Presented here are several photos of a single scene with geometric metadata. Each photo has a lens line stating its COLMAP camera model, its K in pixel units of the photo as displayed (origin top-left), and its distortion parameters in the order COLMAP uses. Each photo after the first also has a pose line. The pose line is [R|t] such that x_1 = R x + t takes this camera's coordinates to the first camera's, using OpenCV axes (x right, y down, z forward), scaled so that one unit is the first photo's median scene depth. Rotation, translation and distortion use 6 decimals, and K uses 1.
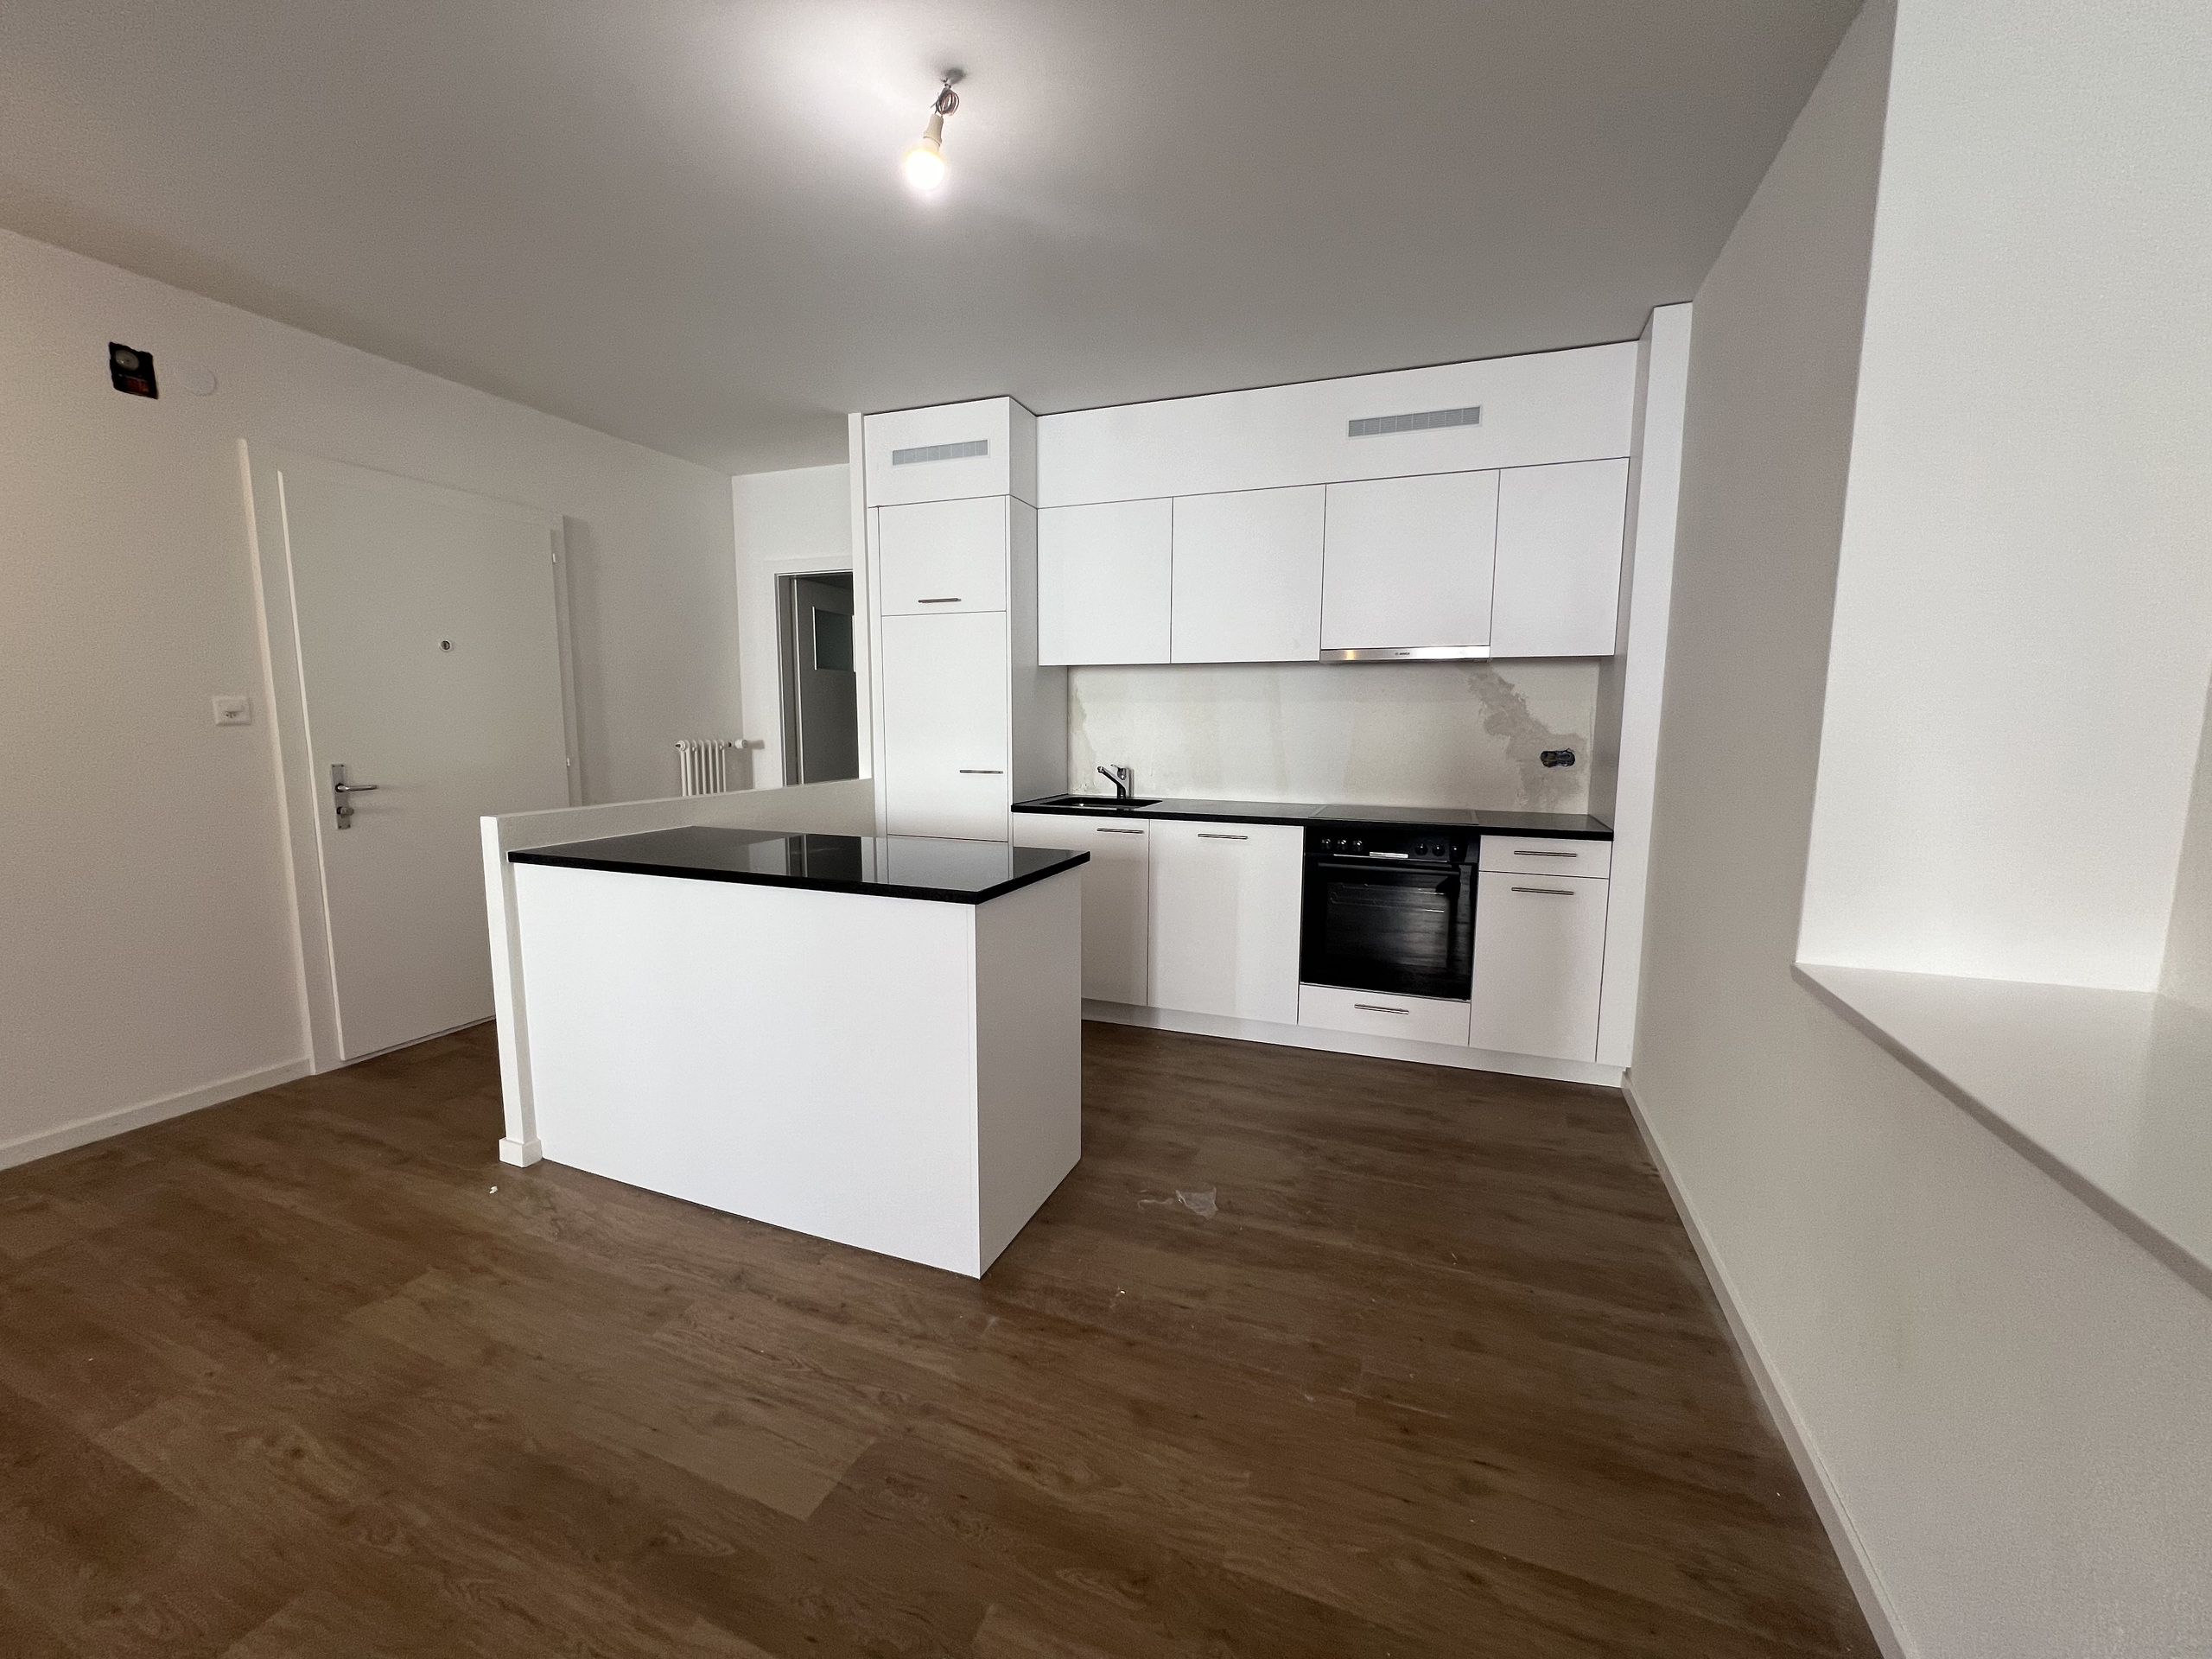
lens RADIAL K [[897.0, 0, 1106.4], [0, 897.0, 826.0], [0, 0, 1]] dist [0.007322, -0.000158]
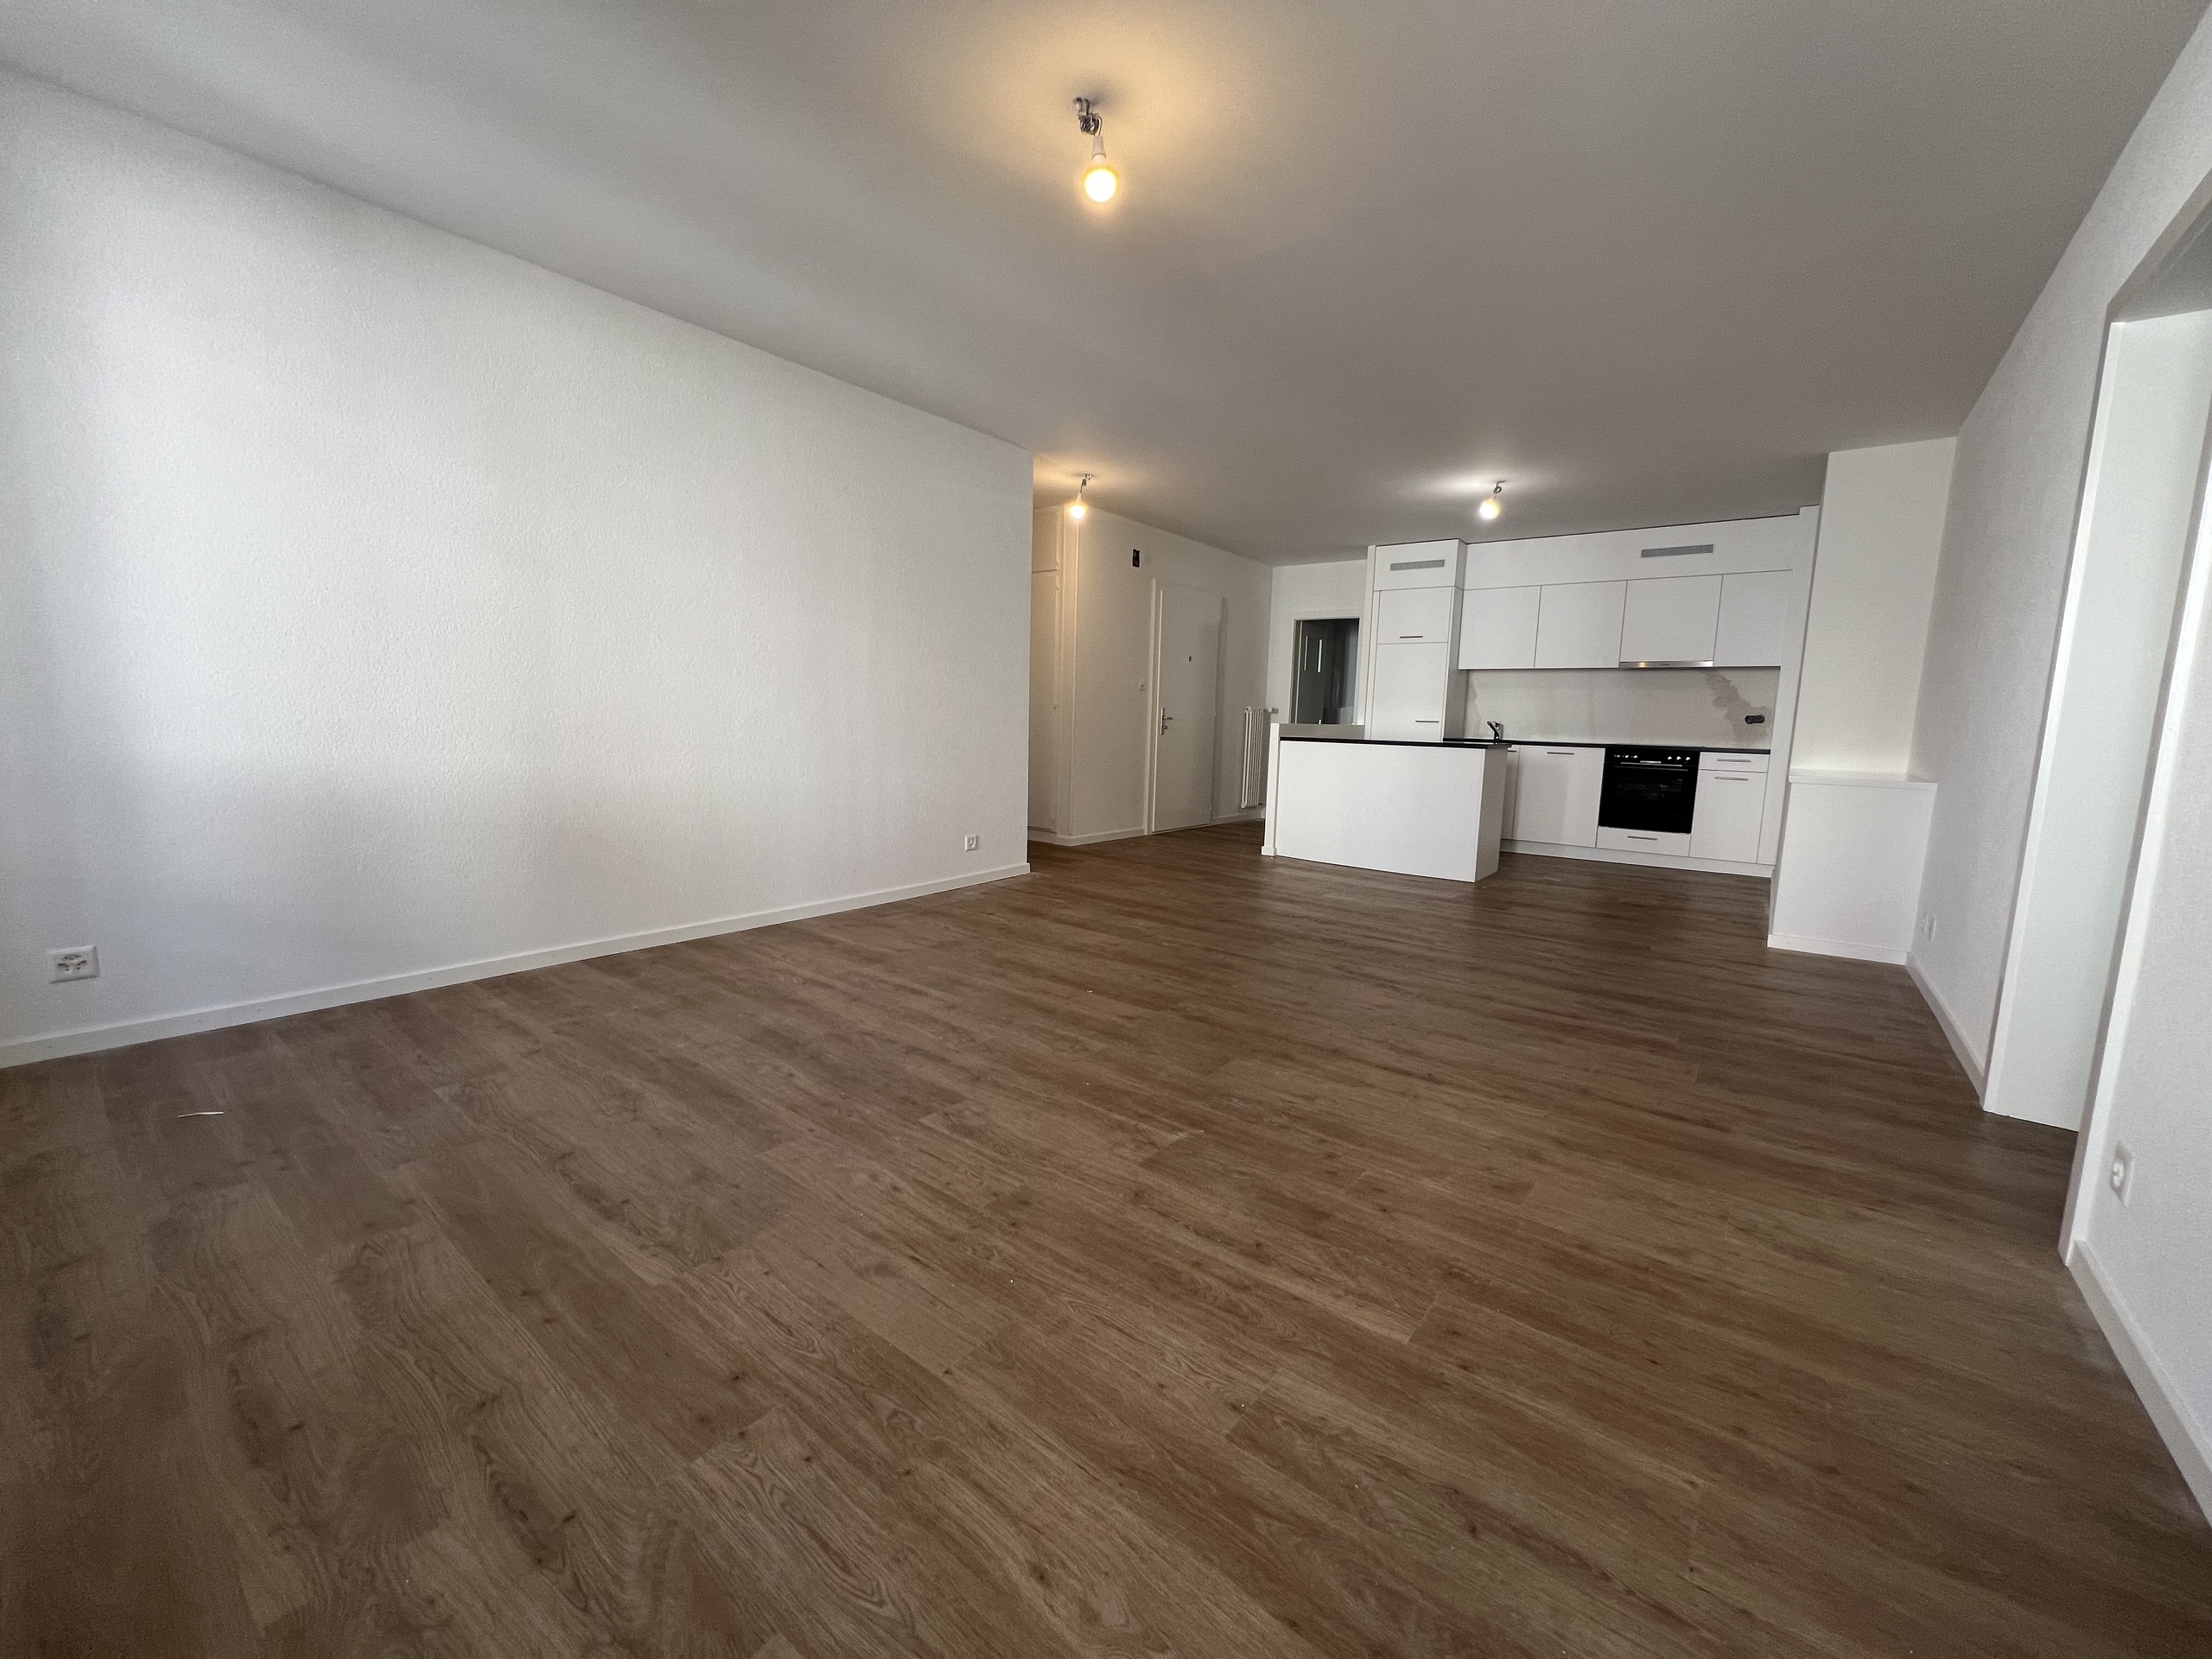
lens RADIAL K [[883.8, 0, 1100.2], [0, 883.8, 833.3], [0, 0, 1]] dist [-0.008581, -0.000040]
pose [[0.958387, 0.057742, -0.279572, -0.296077], [-0.055914, 0.998330, 0.014516, 0.217953], [0.279944, 0.001720, 0.960015, -1.191340]]
